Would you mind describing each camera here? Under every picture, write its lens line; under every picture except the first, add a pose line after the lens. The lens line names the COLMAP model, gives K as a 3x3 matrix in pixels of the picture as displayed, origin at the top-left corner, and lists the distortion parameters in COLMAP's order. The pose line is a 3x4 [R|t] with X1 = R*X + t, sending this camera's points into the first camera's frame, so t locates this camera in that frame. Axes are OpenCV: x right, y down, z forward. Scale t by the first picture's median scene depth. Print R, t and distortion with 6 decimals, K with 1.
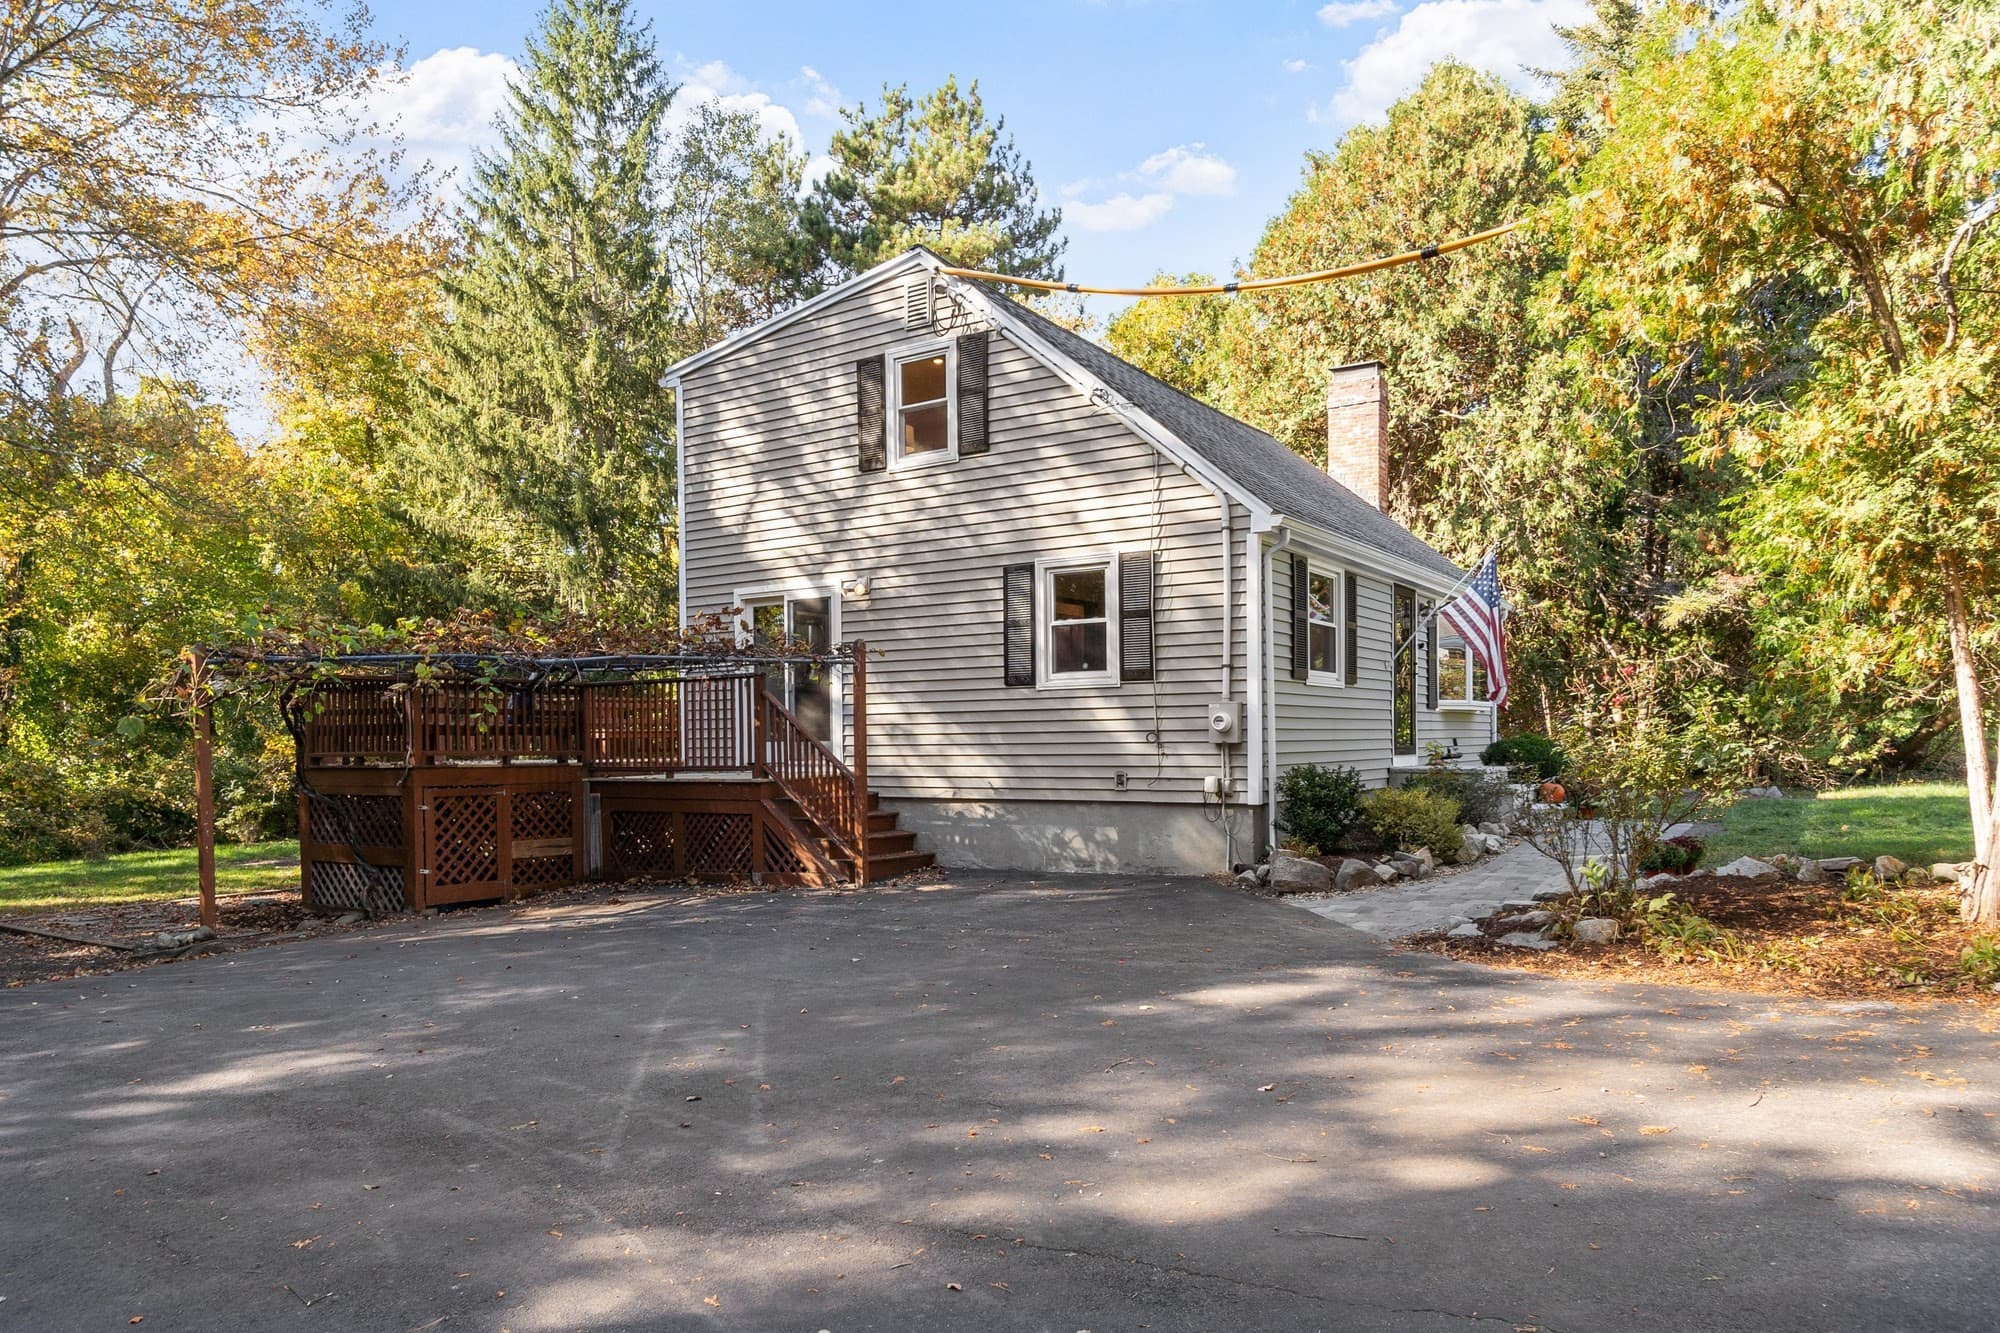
lens RADIAL K [[1159.3, 0, 990.7], [0, 1159.3, 709.8], [0, 0, 1]] dist [-0.000705, -0.000036]
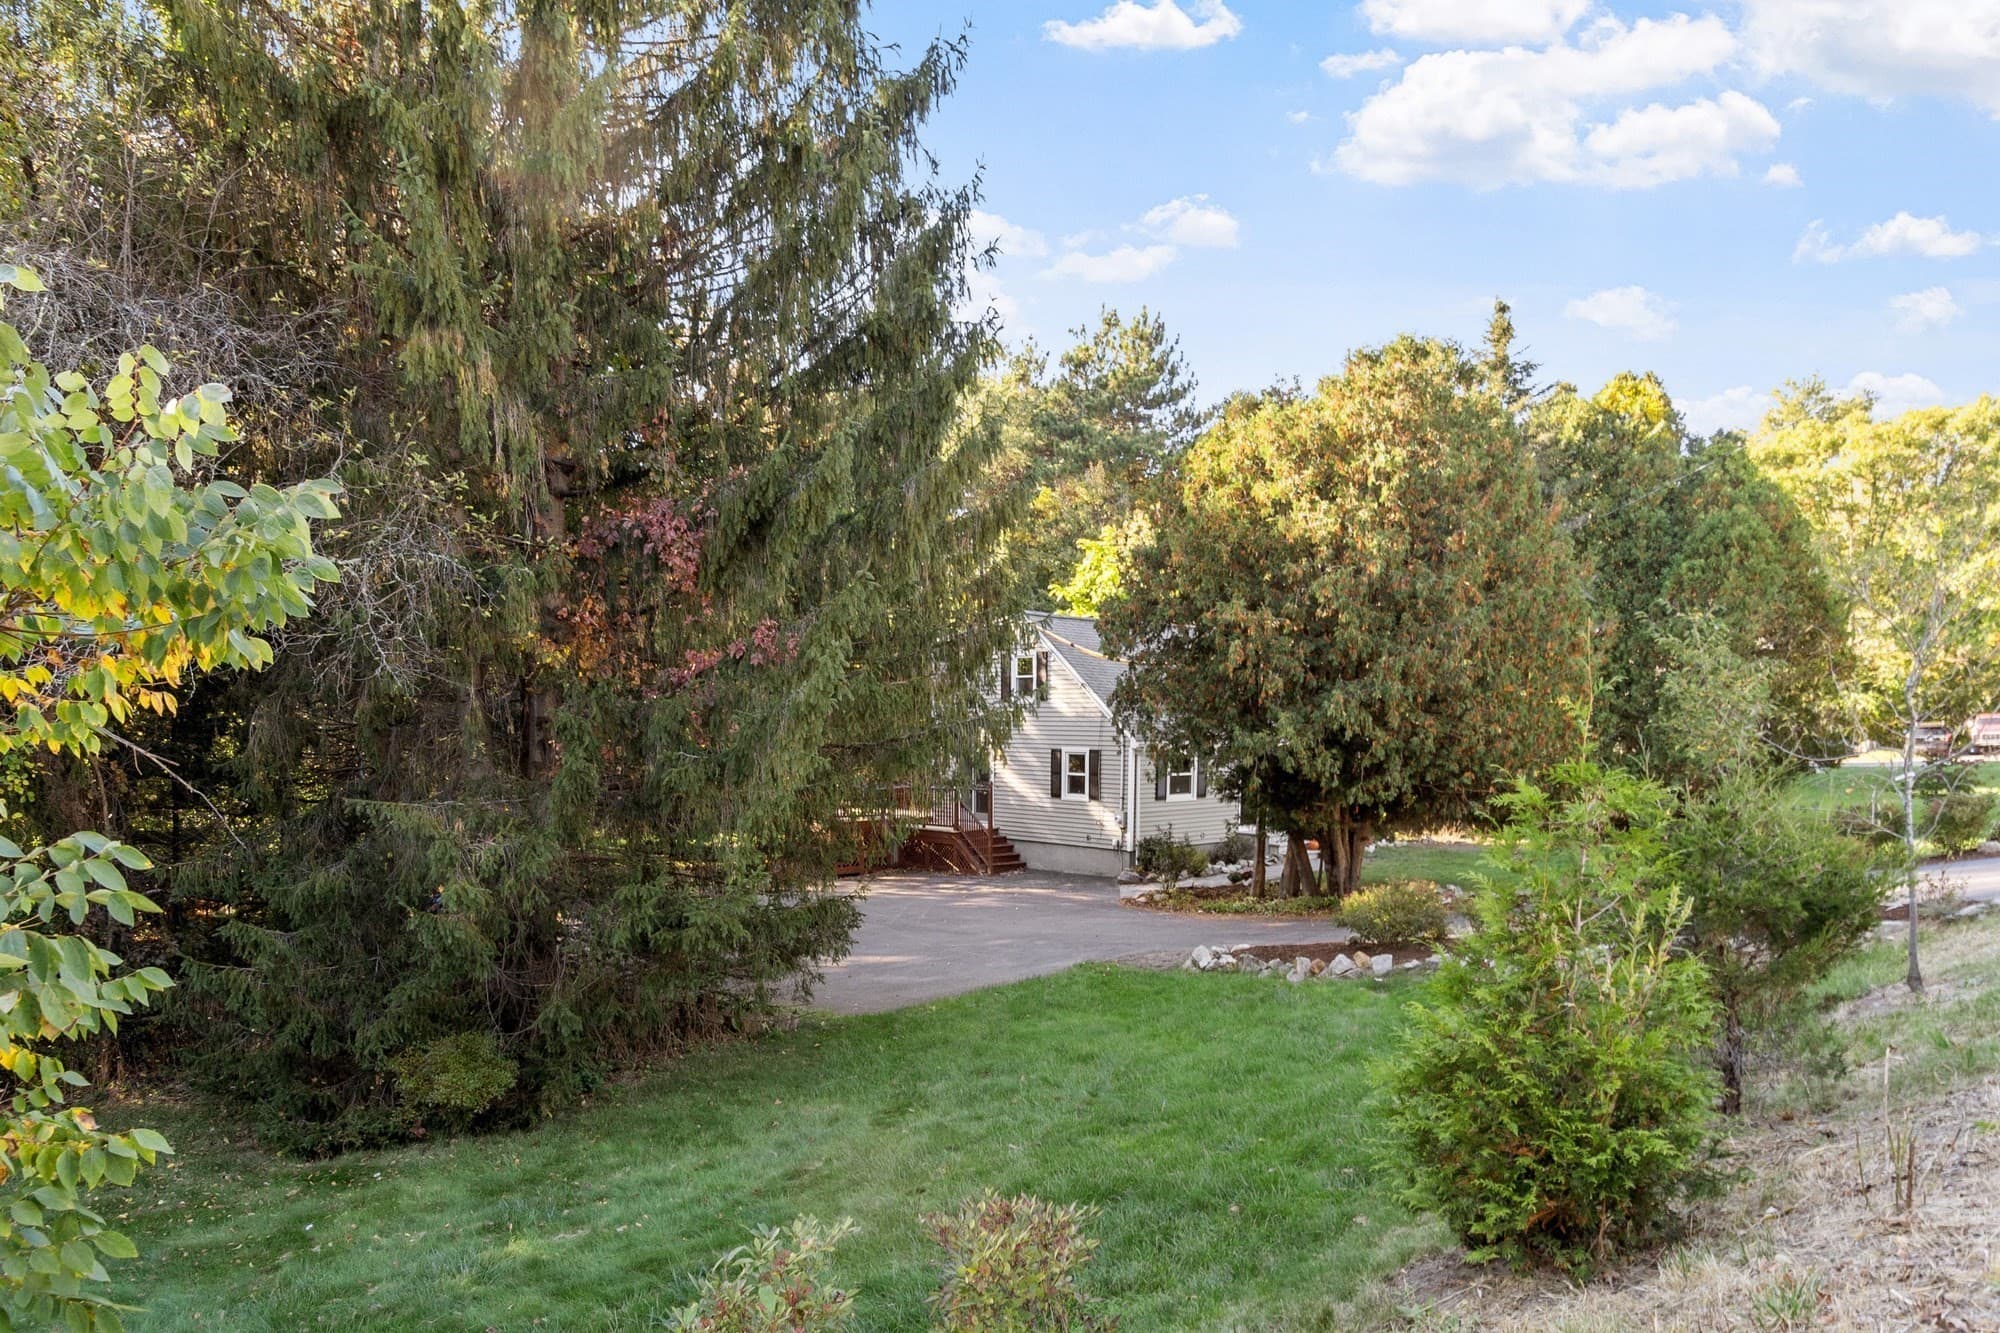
lens RADIAL K [[1159.3, 0, 990.7], [0, 1159.3, 709.8], [0, 0, 1]] dist [-0.000705, -0.000036]
pose [[0.964919, 0.007026, -0.262452, 0.514157], [-0.003233, 0.999884, 0.014879, -0.232982], [0.262526, -0.013508, 0.964830, -1.361147]]
